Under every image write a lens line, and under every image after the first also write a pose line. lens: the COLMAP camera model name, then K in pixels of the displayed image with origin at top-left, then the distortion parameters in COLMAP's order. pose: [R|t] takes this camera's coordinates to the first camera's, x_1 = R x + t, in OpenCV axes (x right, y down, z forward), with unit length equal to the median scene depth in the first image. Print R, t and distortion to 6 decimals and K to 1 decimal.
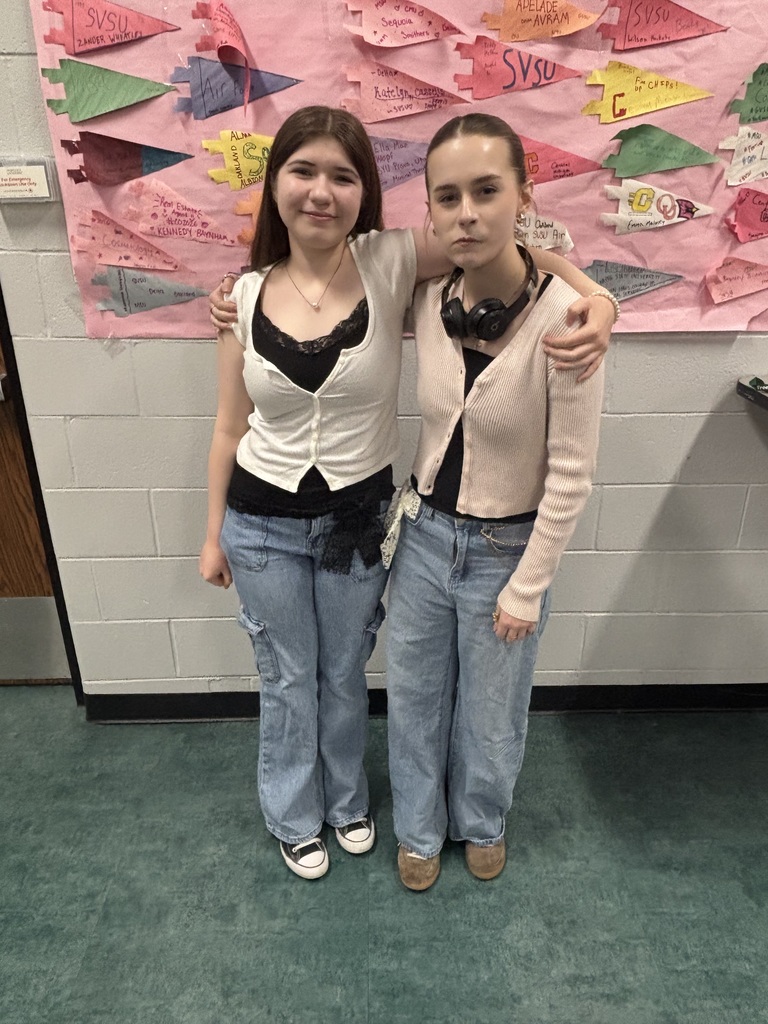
lens RADIAL K [[733.1, 0, 386.9], [0, 733.1, 508.6], [0, 0, 1]] dist [0.007035, -0.020492]
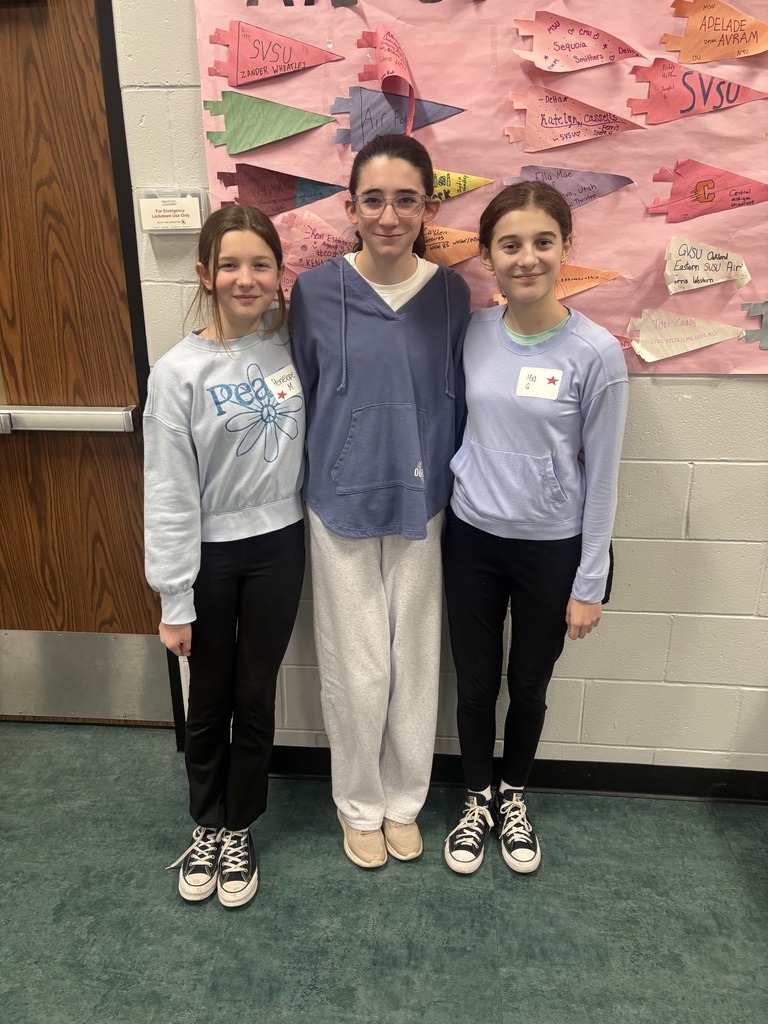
lens RADIAL K [[769.9, 0, 377.8], [0, 769.9, 509.8], [0, 0, 1]] dist [0.064690, -0.071887]
pose [[0.993485, 0.036802, -0.107859, -0.094996], [-0.043510, 0.997218, -0.060516, 0.007218], [0.105332, 0.064815, 0.992323, 0.006381]]
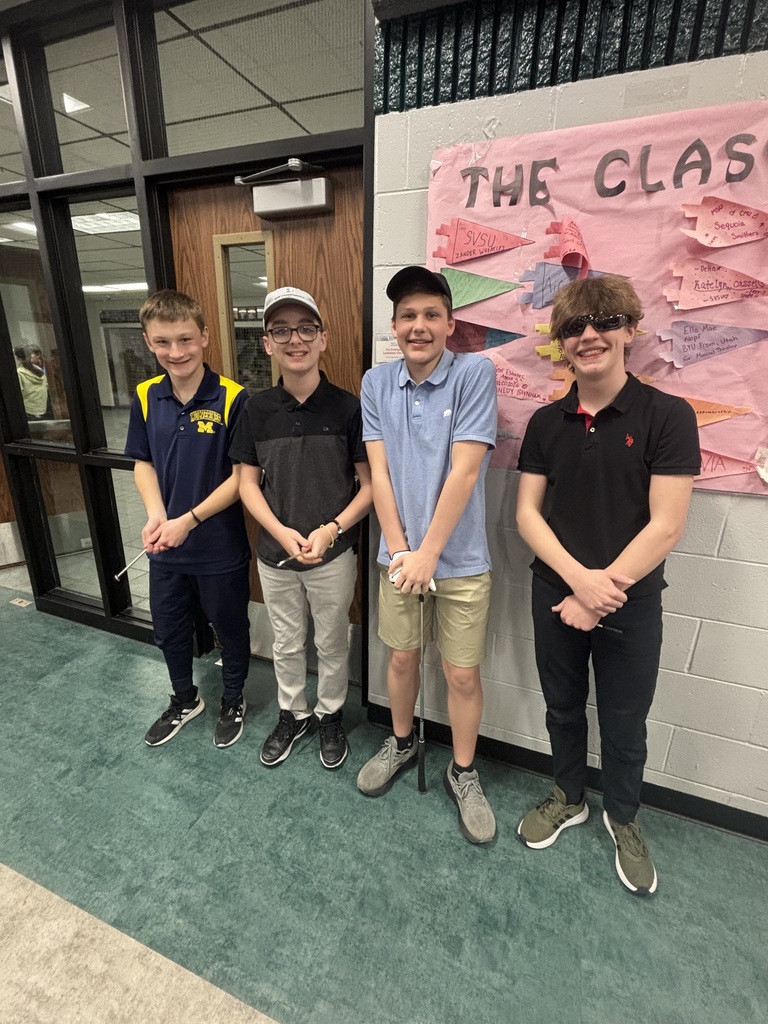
lens RADIAL K [[484.1, 0, 386.1], [0, 484.1, 513.3], [0, 0, 1]] dist [-0.009590, 0.006782]
pose [[0.922260, 0.140971, -0.359950, -0.135908], [-0.173355, 0.983081, -0.059156, -0.073971], [0.345520, 0.116956, 0.931094, 0.146206]]
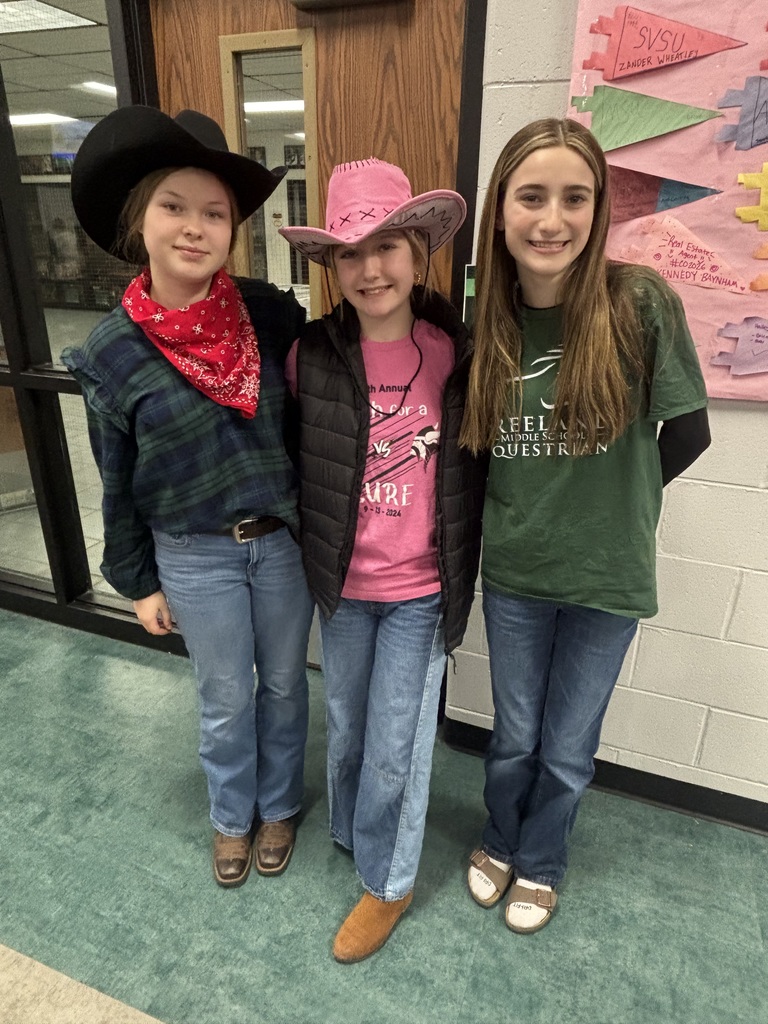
lens RADIAL K [[687.1, 0, 388.7], [0, 687.1, 512.3], [0, 0, 1]] dist [-0.001869, -0.004132]
pose [[0.923561, 0.164122, -0.346553, -0.278586], [-0.164424, 0.985971, 0.028750, -0.058096], [0.346410, 0.030429, 0.937590, 0.101320]]
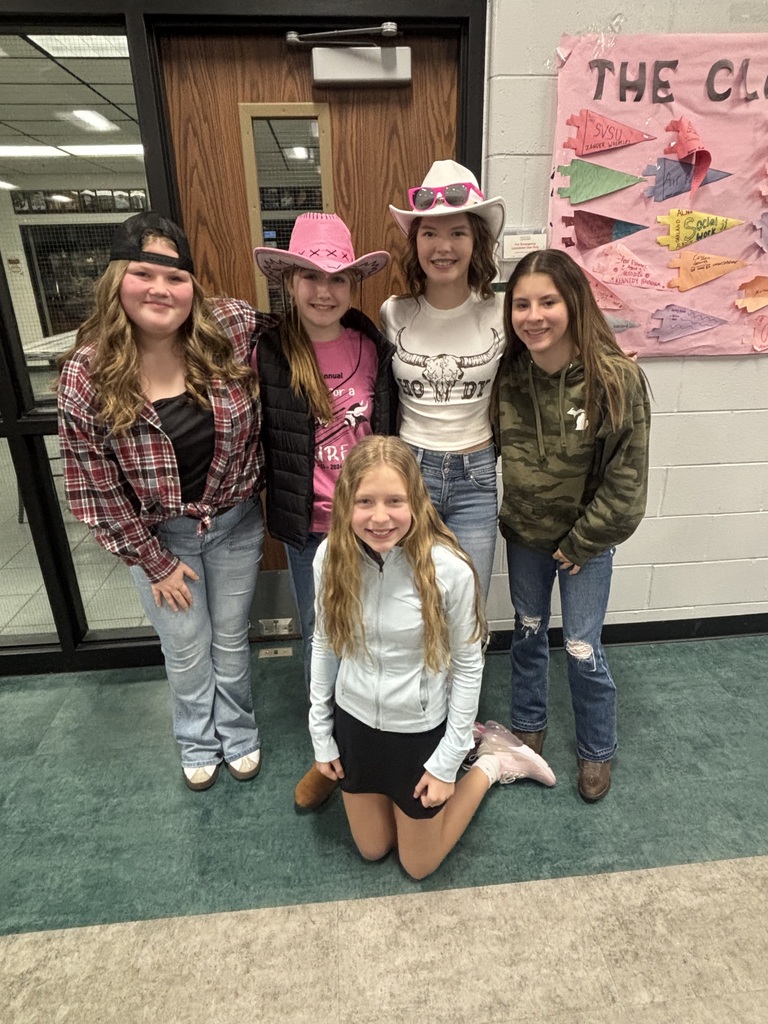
lens RADIAL K [[628.5, 0, 405.2], [0, 628.5, 508.6], [0, 0, 1]] dist [-0.012852, 0.008253]
pose [[0.997172, -0.041870, 0.062405, -0.809121], [0.043150, 0.998882, -0.019320, 0.059762], [-0.061526, 0.021958, 0.997864, -0.153429]]
